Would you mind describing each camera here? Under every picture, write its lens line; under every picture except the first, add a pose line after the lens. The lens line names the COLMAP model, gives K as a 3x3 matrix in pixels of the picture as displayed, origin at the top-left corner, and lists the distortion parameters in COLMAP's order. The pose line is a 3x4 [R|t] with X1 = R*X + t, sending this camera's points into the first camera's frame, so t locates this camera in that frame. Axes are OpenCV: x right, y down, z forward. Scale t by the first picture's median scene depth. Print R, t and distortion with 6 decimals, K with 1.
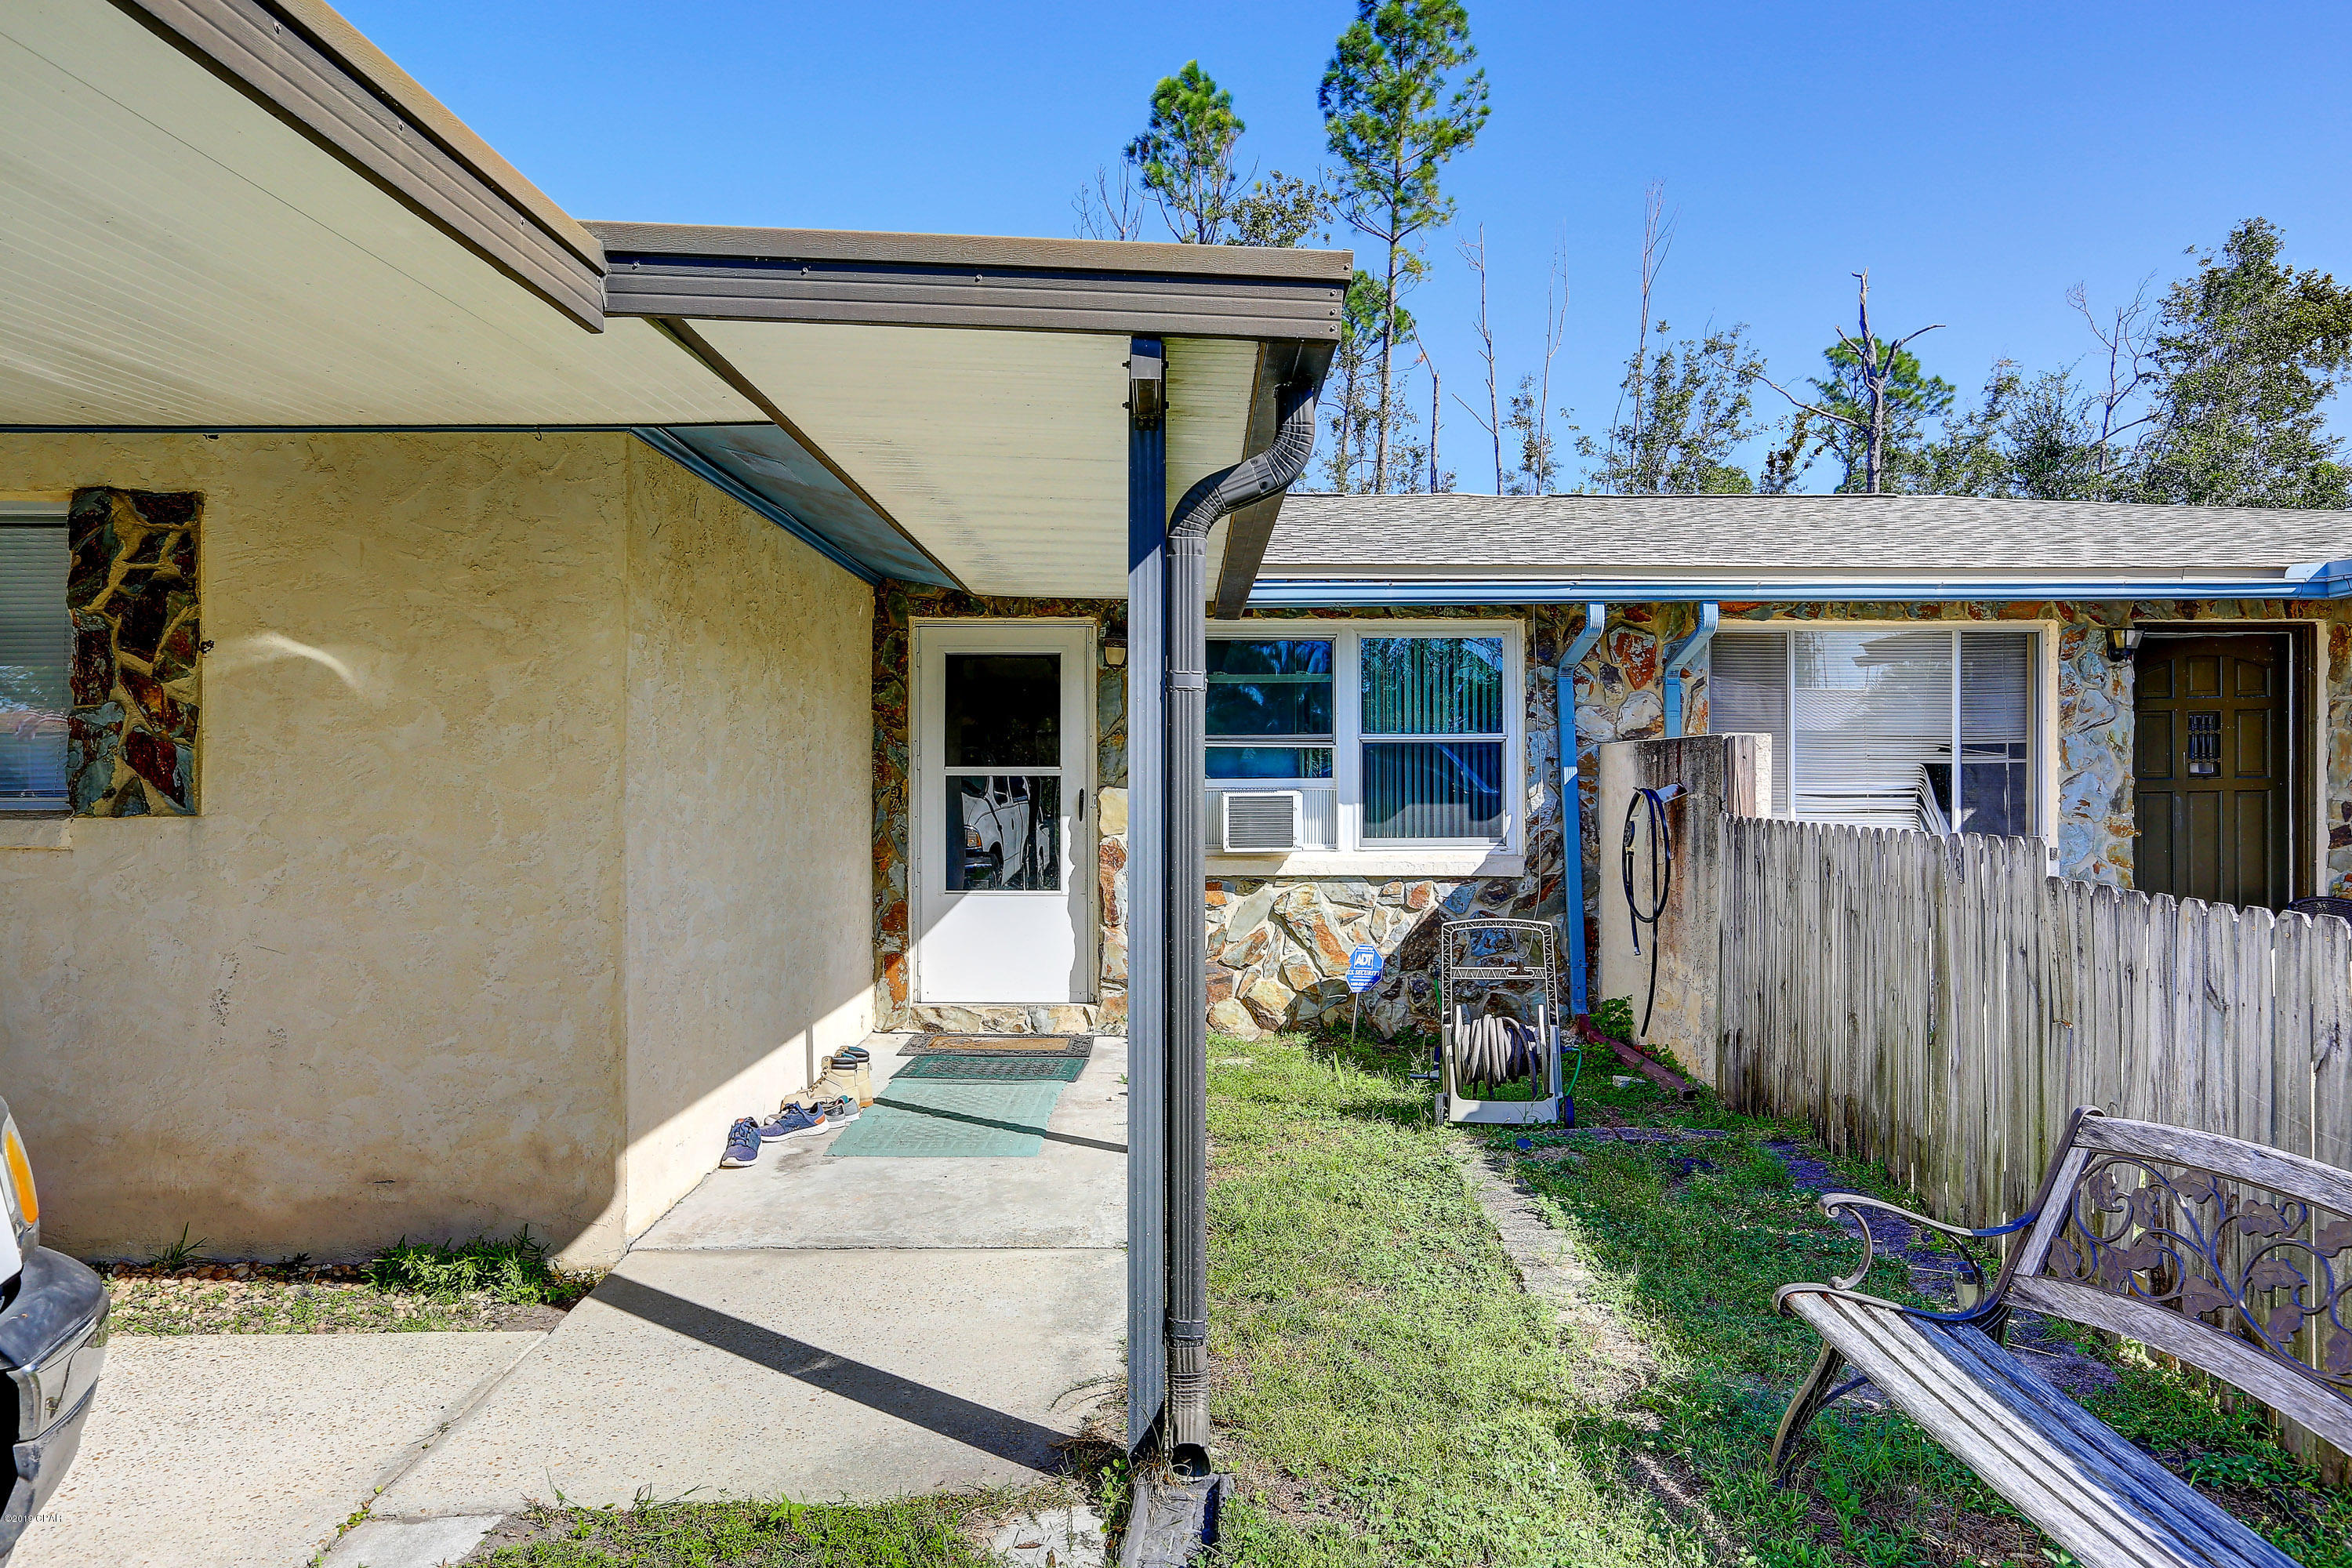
lens RADIAL K [[1565.0, 0, 1179.5], [0, 1565.0, 777.6], [0, 0, 1]] dist [-0.051774, 0.085029]
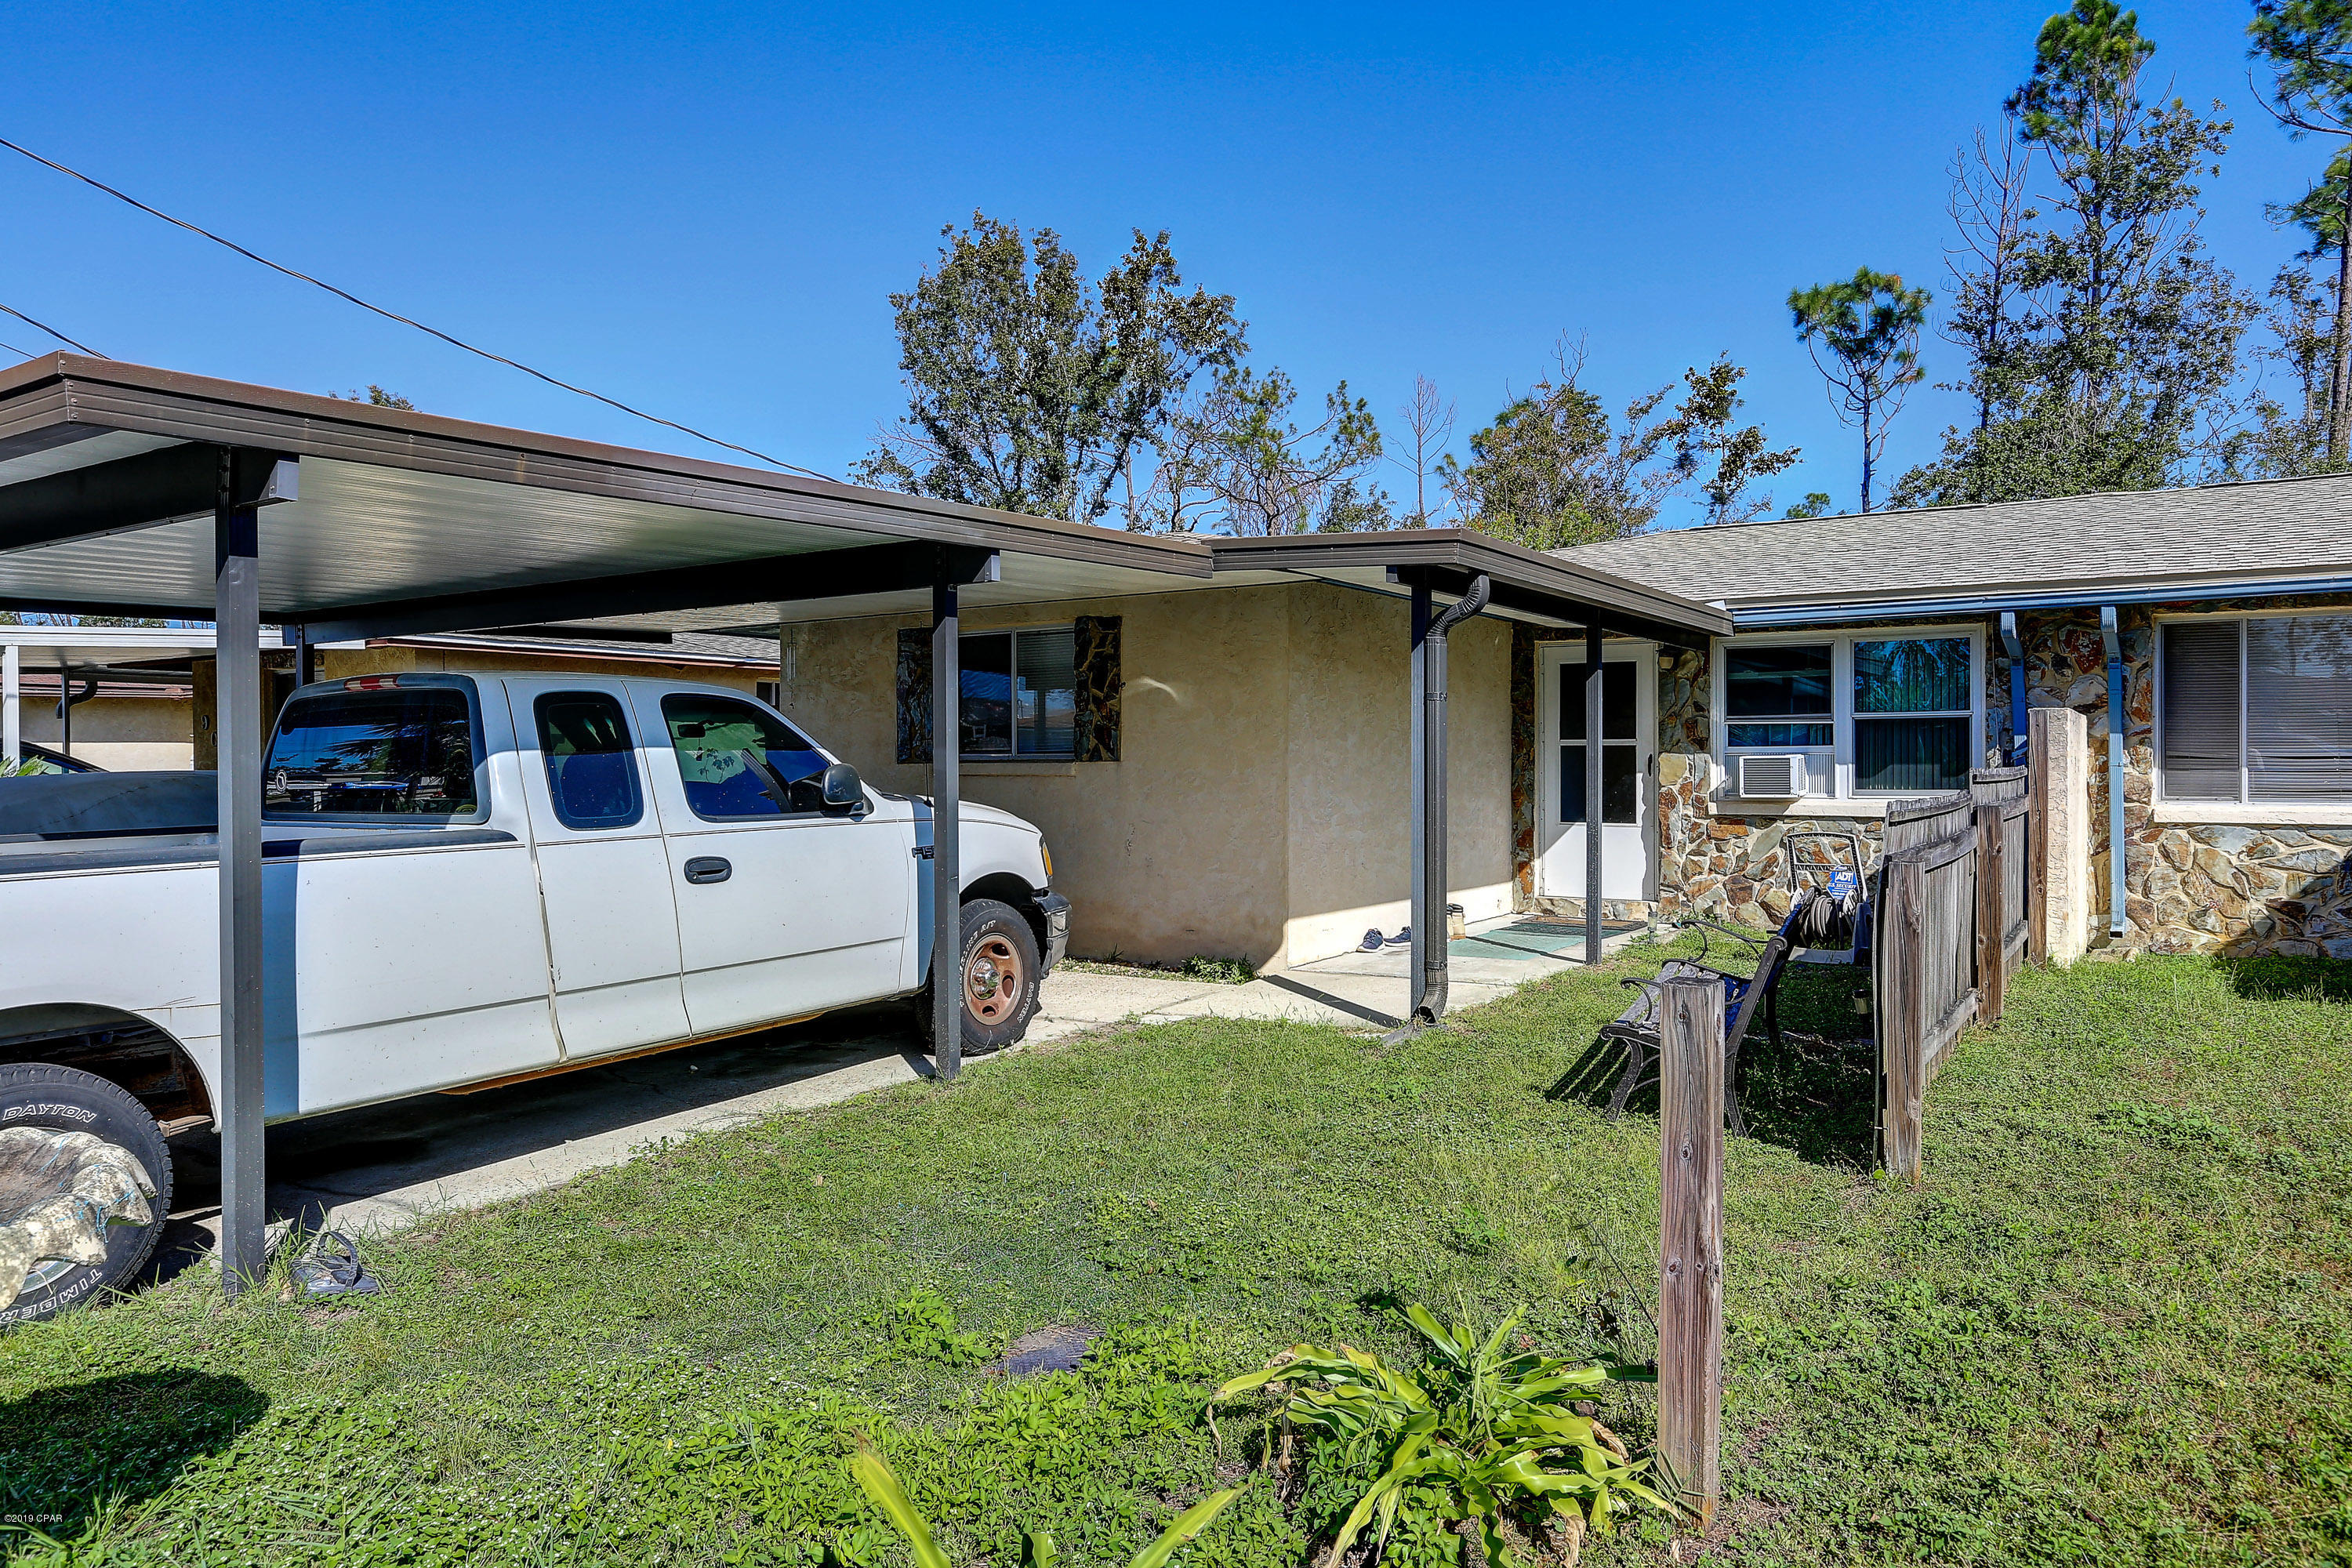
lens RADIAL K [[1565.0, 0, 1179.5], [0, 1565.0, 777.6], [0, 0, 1]] dist [-0.051774, 0.085029]
pose [[0.834346, 0.004028, -0.551226, 0.377194], [0.001476, 0.999953, 0.009541, 0.014954], [0.551239, -0.008774, 0.834301, -0.459653]]
